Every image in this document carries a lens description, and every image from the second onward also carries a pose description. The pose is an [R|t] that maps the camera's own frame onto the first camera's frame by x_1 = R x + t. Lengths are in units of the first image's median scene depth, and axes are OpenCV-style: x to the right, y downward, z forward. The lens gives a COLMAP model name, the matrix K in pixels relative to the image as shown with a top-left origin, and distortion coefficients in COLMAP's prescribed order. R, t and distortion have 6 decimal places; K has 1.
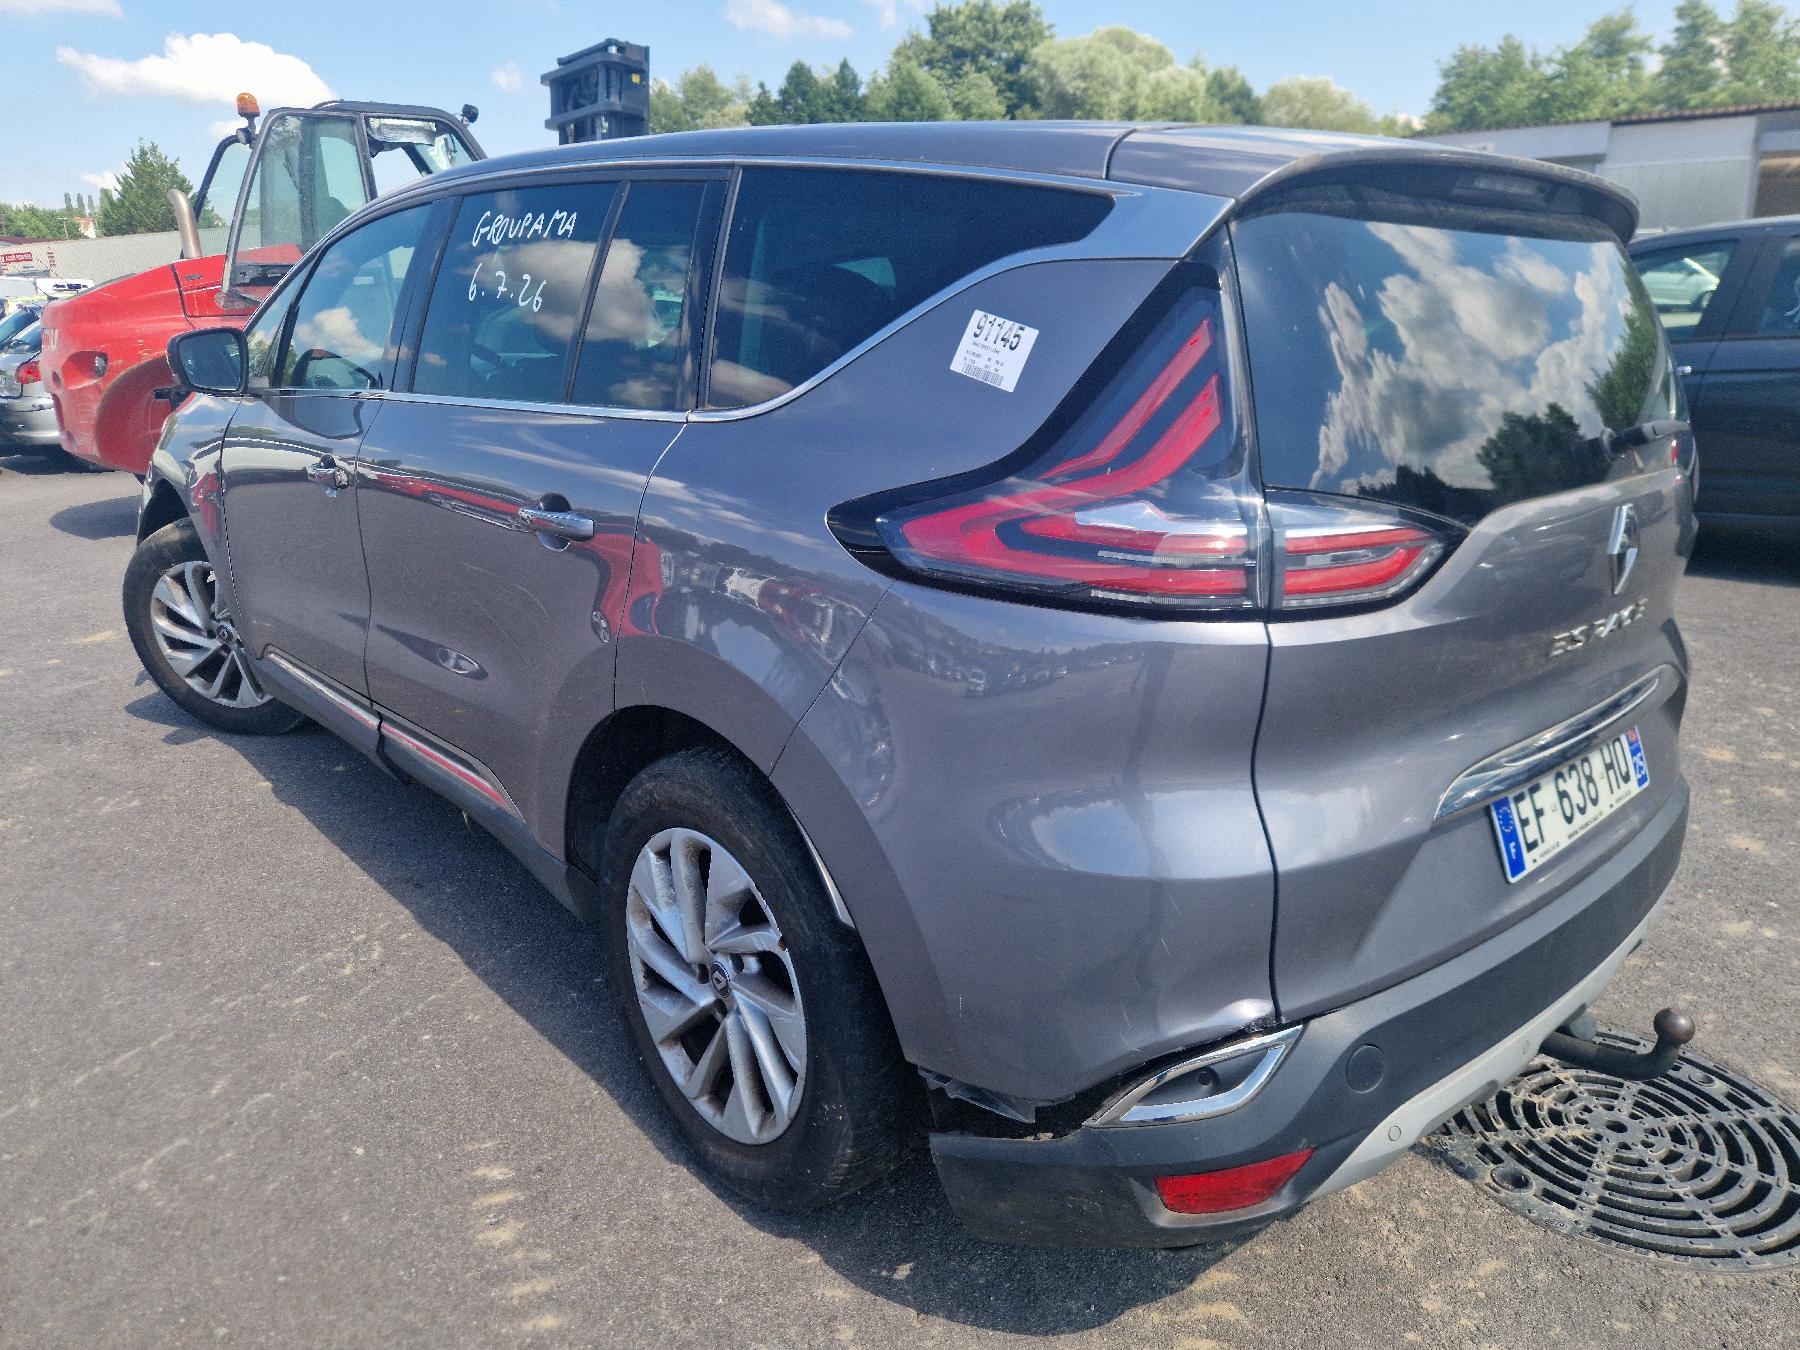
lens RADIAL K [[1202.2, 0, 933.0], [0, 1202.2, 647.6], [0, 0, 1]] dist [0.059796, -0.042344]
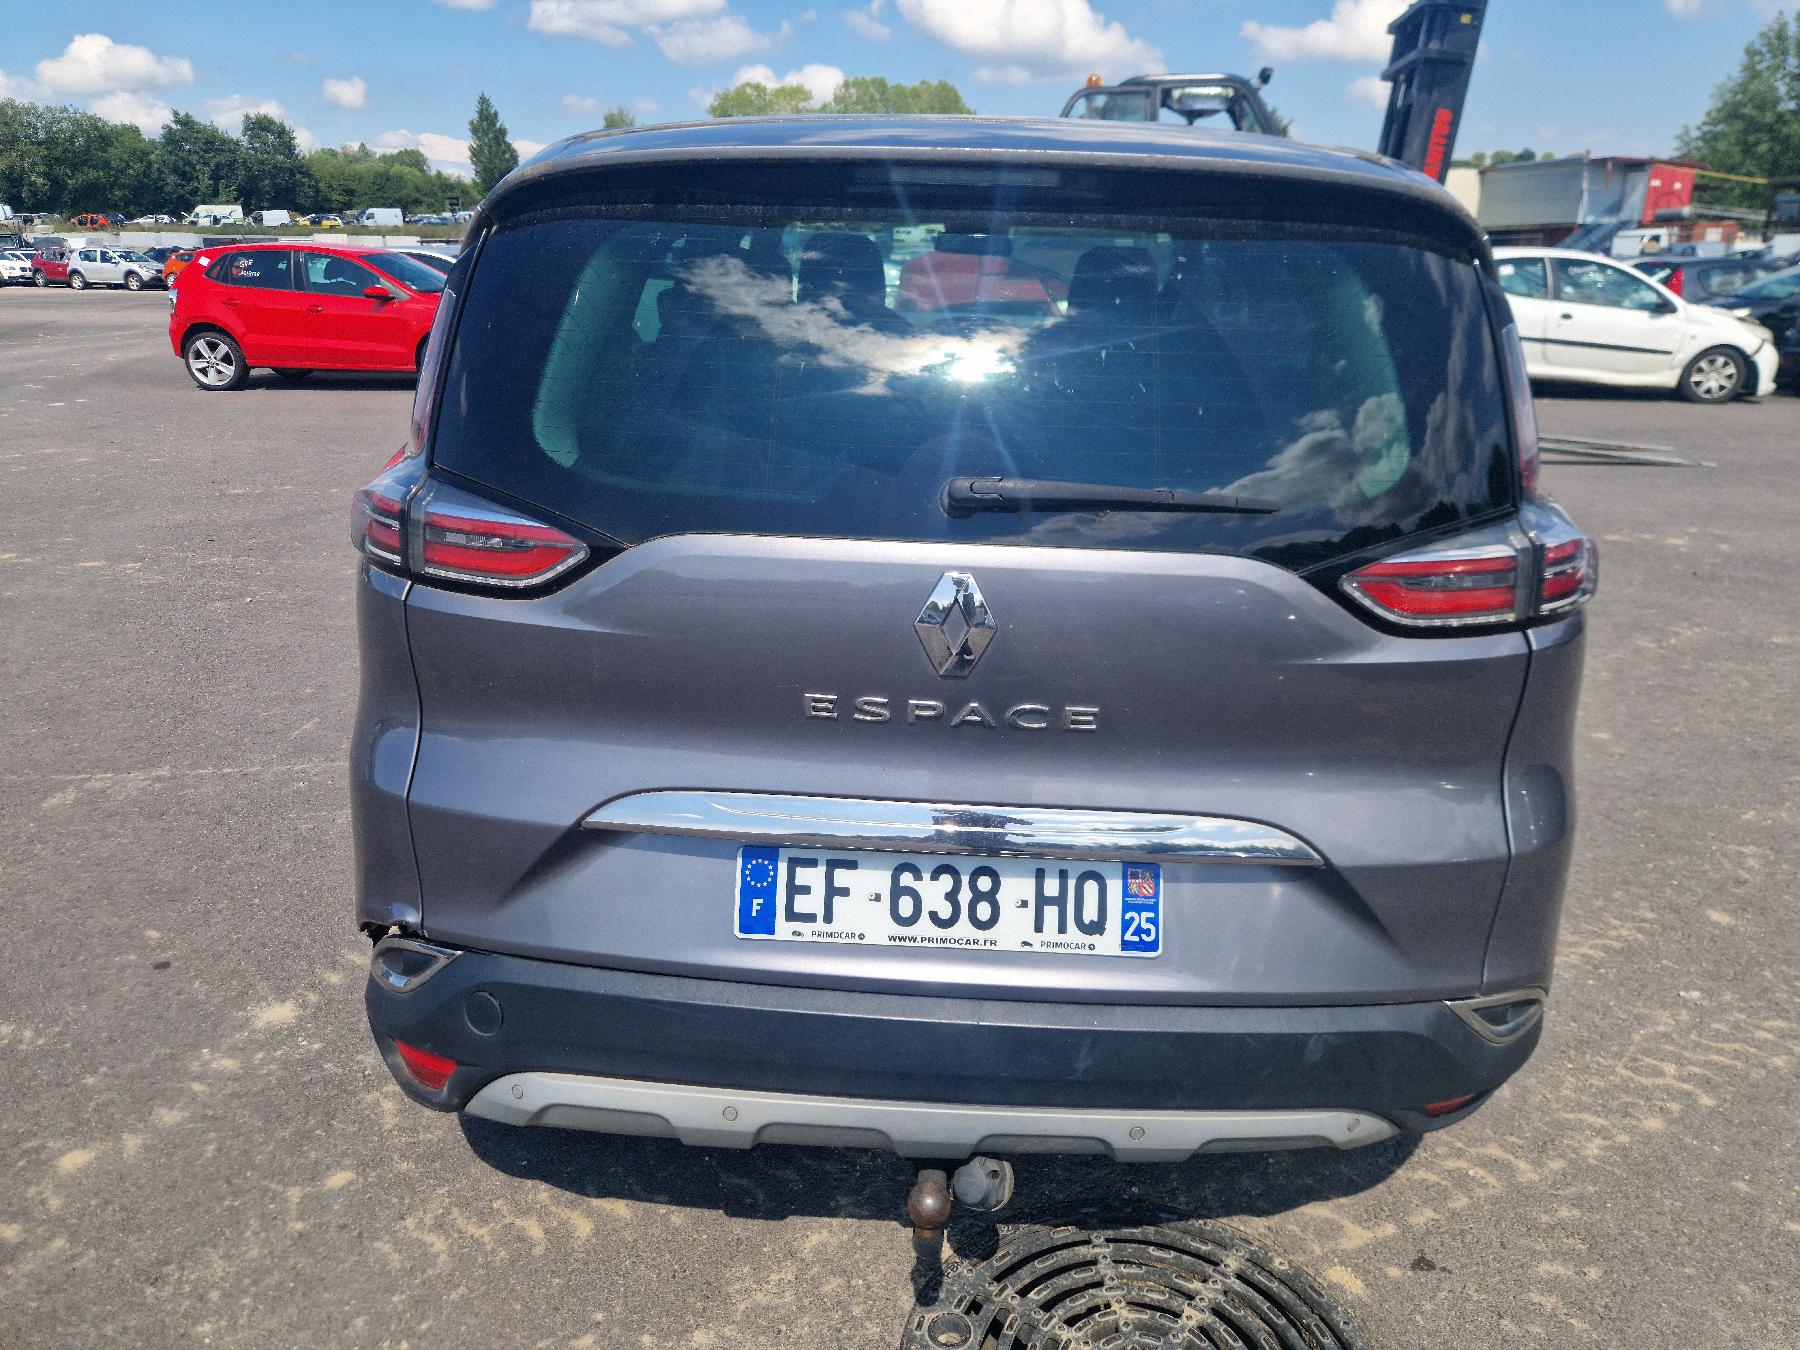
lens RADIAL K [[1210.0, 0, 816.6], [0, 1210.0, 672.8], [0, 0, 1]] dist [0.022312, -0.005323]
pose [[0.707831, 0.249500, -0.660851, 0.921191], [-0.218021, 0.967034, 0.131577, -0.118649], [0.671894, 0.050946, 0.738893, 0.288070]]
